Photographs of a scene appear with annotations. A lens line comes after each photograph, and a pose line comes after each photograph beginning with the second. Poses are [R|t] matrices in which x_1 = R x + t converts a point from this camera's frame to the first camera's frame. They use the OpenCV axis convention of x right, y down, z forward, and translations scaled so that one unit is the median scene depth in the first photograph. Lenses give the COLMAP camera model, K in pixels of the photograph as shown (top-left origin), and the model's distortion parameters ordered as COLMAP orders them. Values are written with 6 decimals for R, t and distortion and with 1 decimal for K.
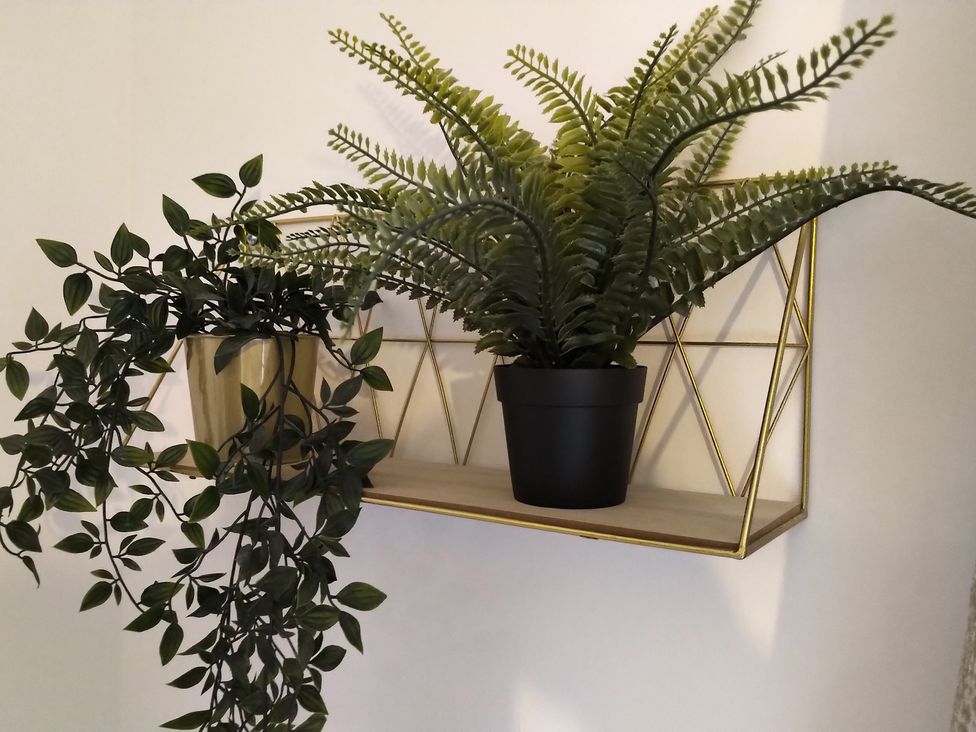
lens RADIAL K [[812.5, 0, 488.0], [0, 812.5, 366.0], [0, 0, 1]] dist [0.097428, -0.205848]
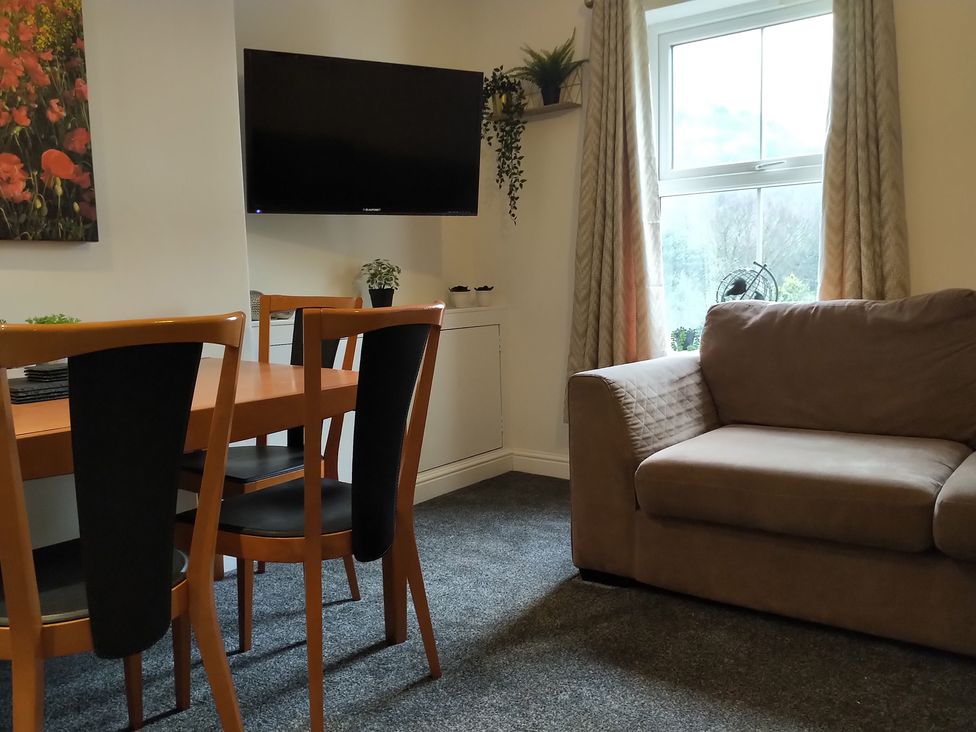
lens RADIAL K [[810.7, 0, 473.1], [0, 810.7, 363.5], [0, 0, 1]] dist [0.071921, -0.112511]
pose [[0.994959, -0.033968, -0.094353, 0.008080], [0.041416, 0.996082, 0.078137, 1.809578], [0.091329, -0.081651, 0.992468, -6.430051]]
